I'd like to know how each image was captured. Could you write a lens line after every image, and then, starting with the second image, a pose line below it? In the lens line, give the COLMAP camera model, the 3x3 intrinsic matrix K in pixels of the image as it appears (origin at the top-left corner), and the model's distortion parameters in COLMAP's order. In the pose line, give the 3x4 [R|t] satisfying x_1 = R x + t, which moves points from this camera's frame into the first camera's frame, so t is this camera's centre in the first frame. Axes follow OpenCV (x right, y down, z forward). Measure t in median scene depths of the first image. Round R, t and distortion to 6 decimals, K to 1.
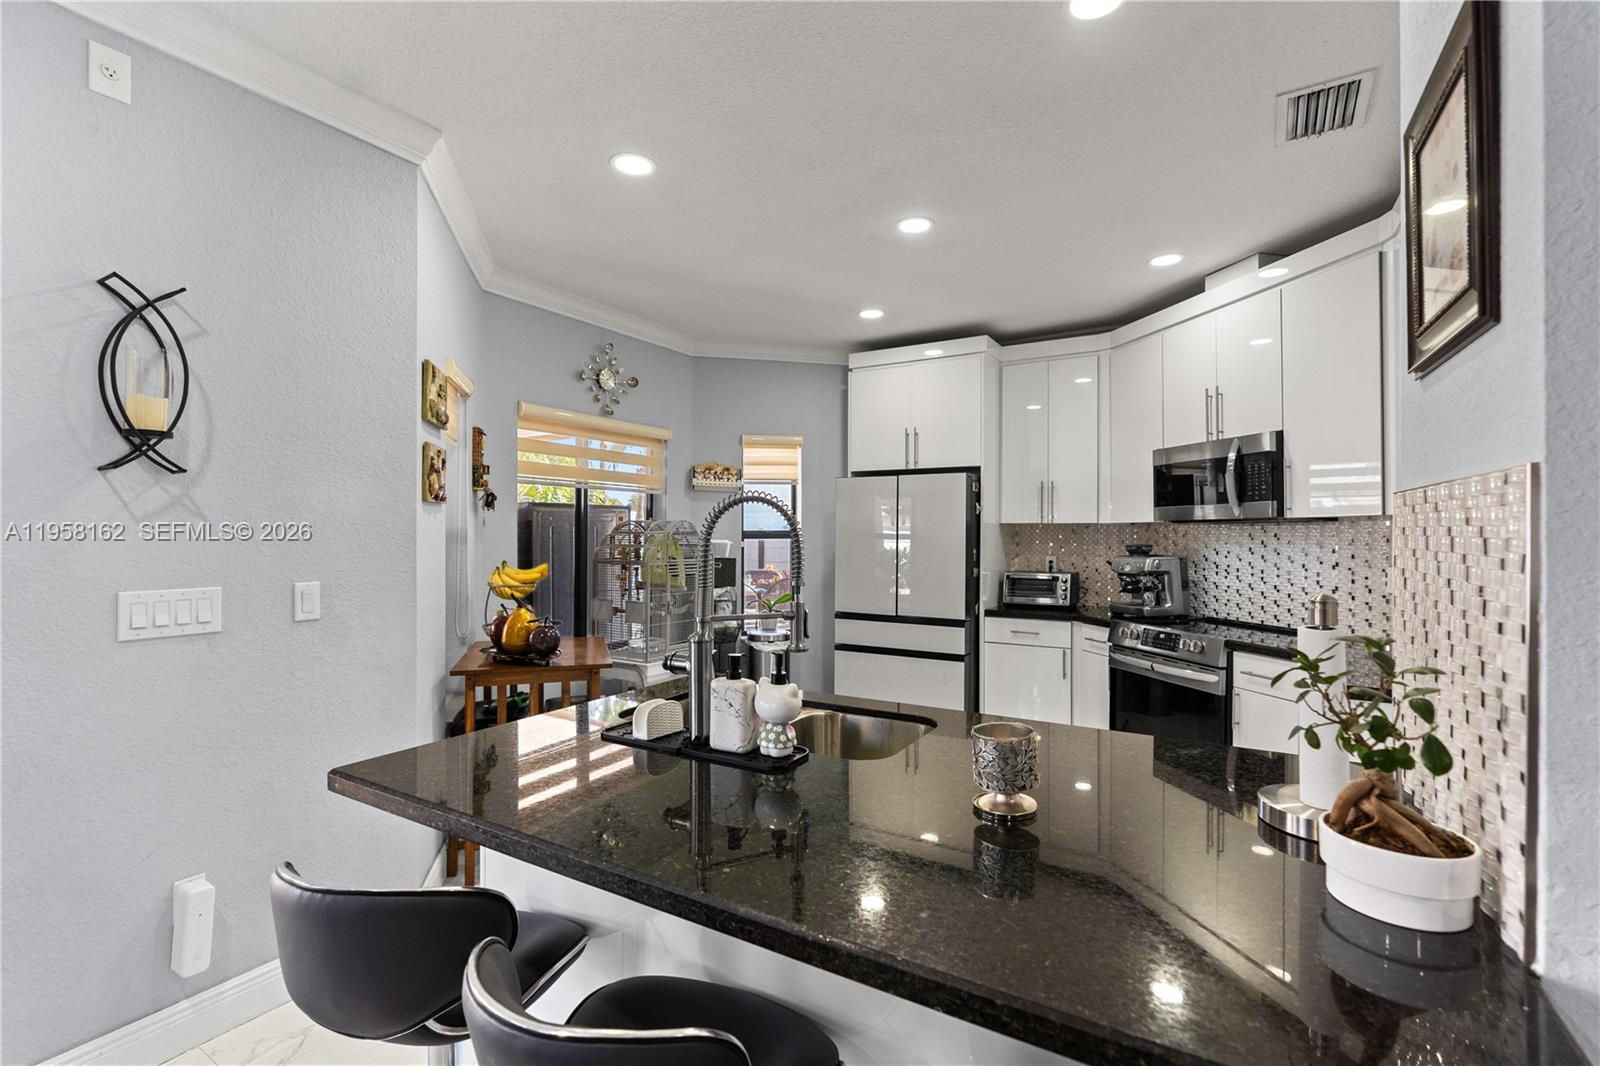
lens RADIAL K [[720.0, 0, 795.6], [0, 720.0, 532.3], [0, 0, 1]] dist [-0.010653, 0.001798]
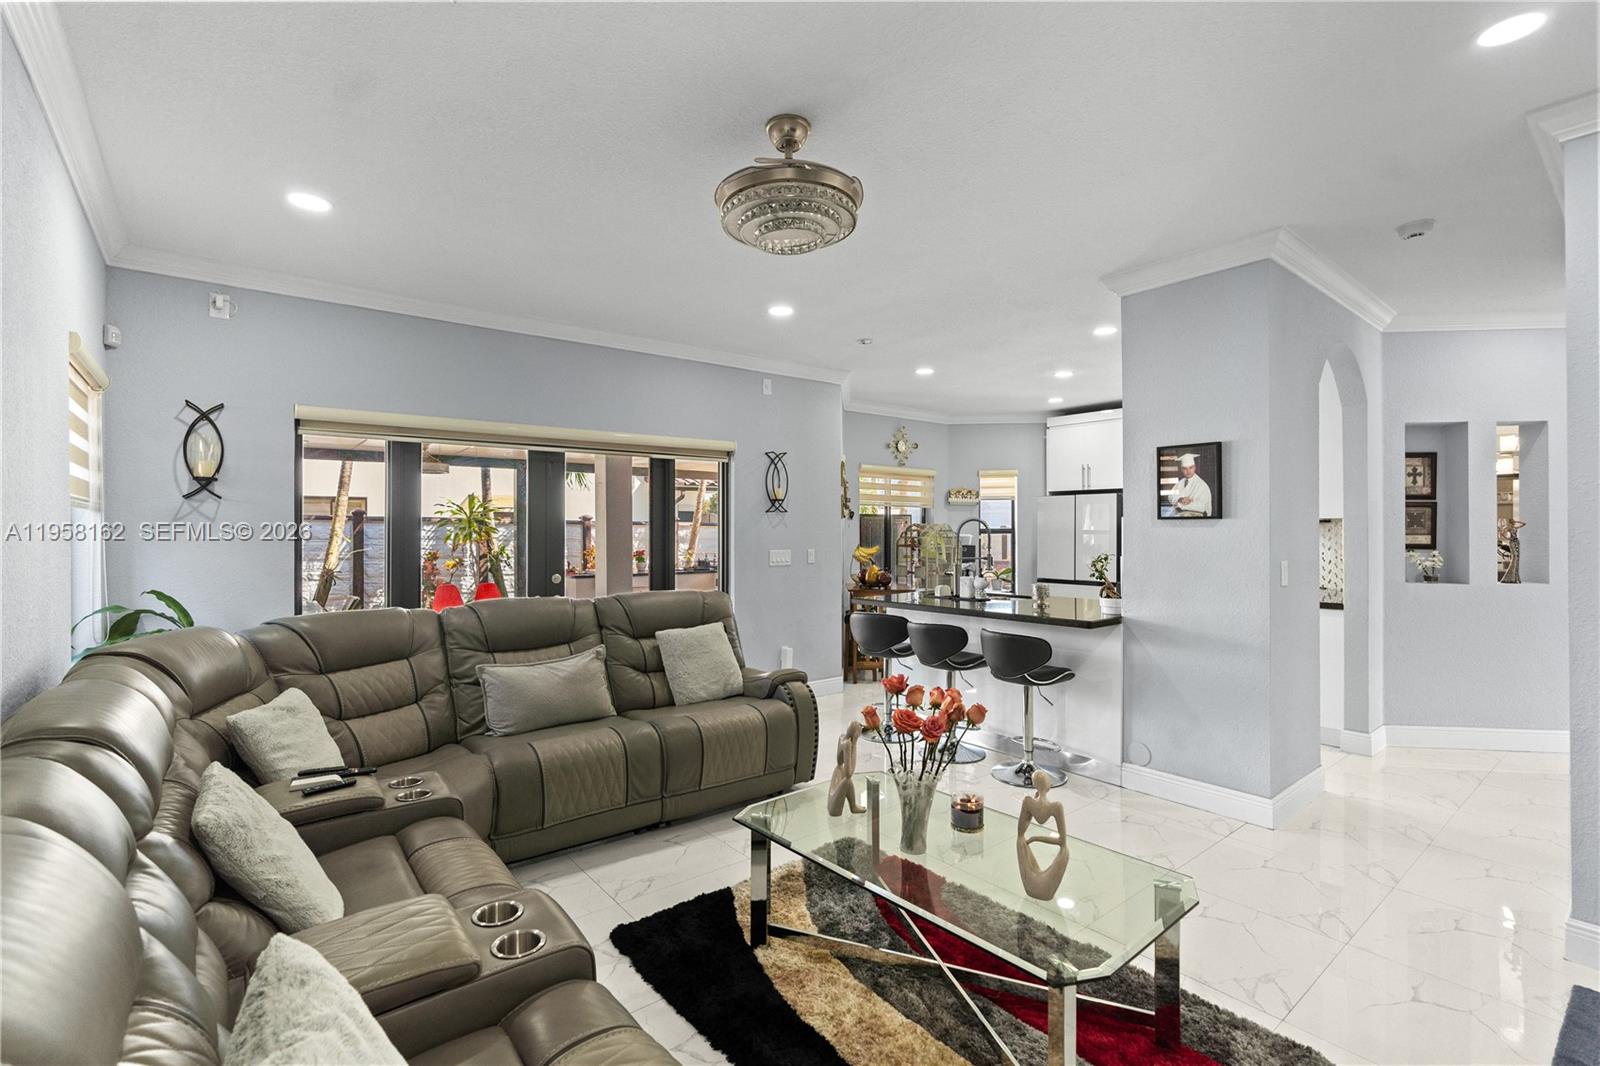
lens RADIAL K [[720.0, 0, 802.6], [0, 720.0, 527.8], [0, 0, 1]] dist [-0.010653, 0.001798]
pose [[0.945439, -0.002420, -0.325789, 0.094689], [0.002777, 0.999996, 0.000630, -0.007427], [0.325787, -0.001500, 0.945442, -0.810423]]
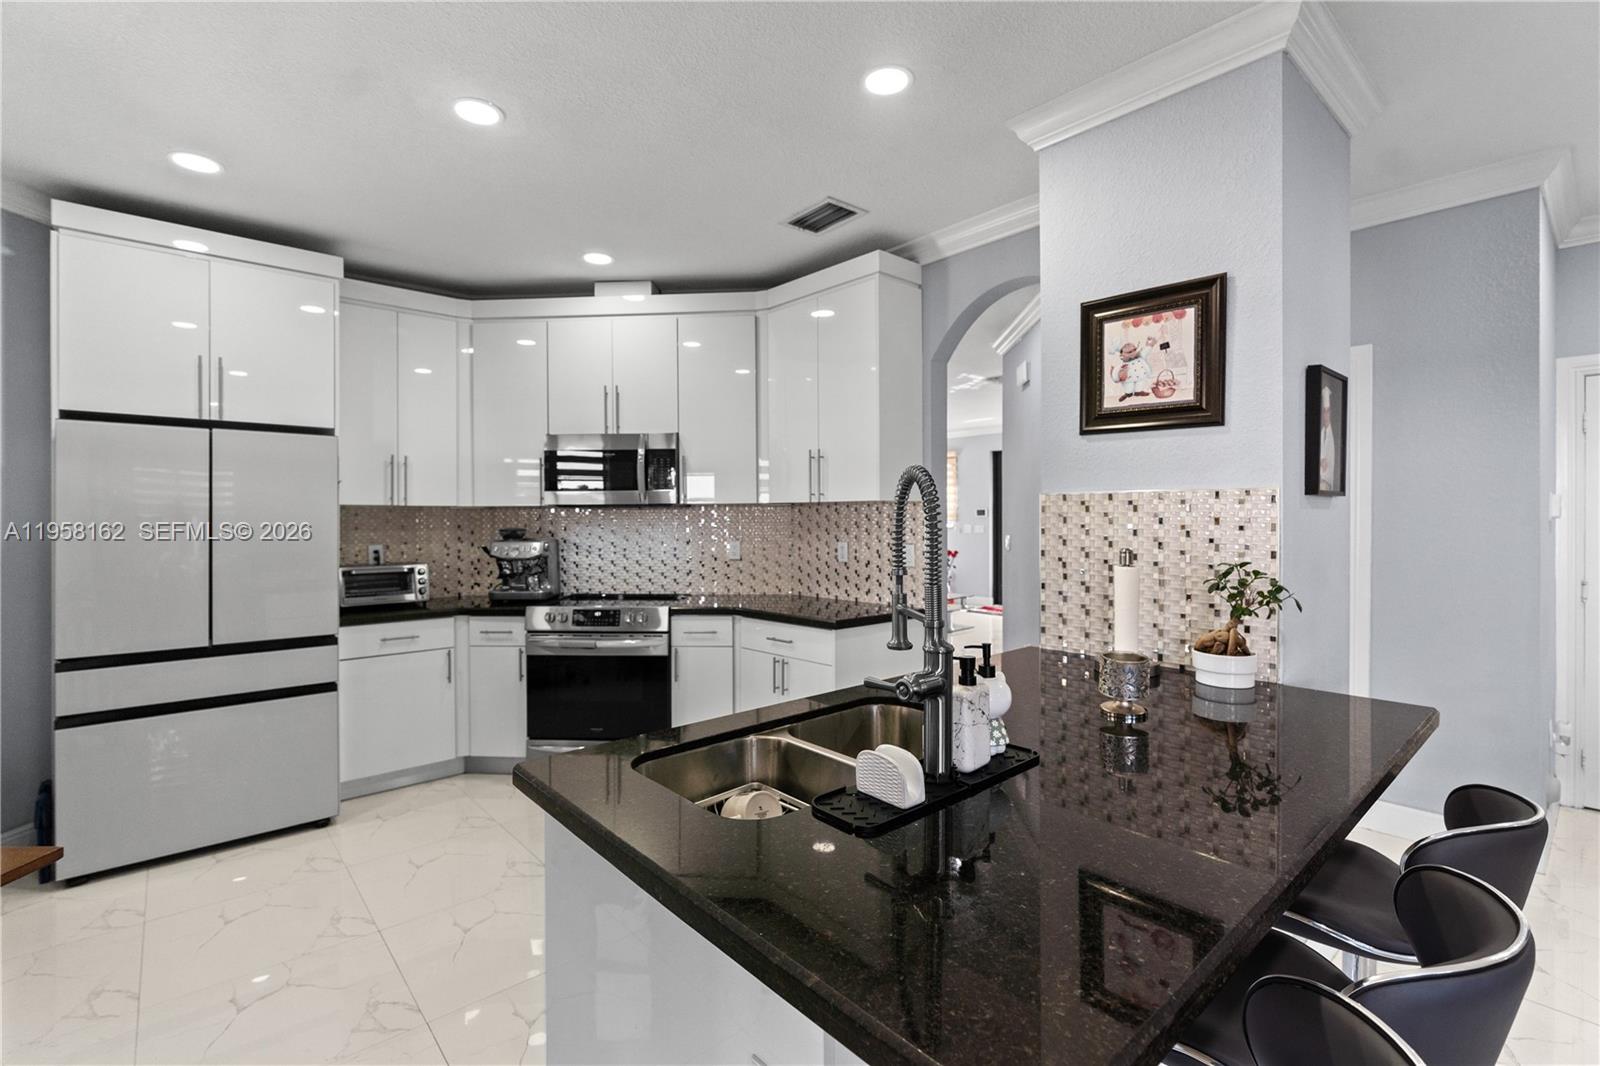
lens RADIAL K [[720.0, 0, 793.3], [0, 720.0, 527.2], [0, 0, 1]] dist [-0.010653, 0.001798]
pose [[0.303965, -0.015802, 0.952552, -0.338033], [-0.000279, 0.999861, 0.016675, -0.001112], [-0.952683, -0.005335, 0.303918, 0.328878]]
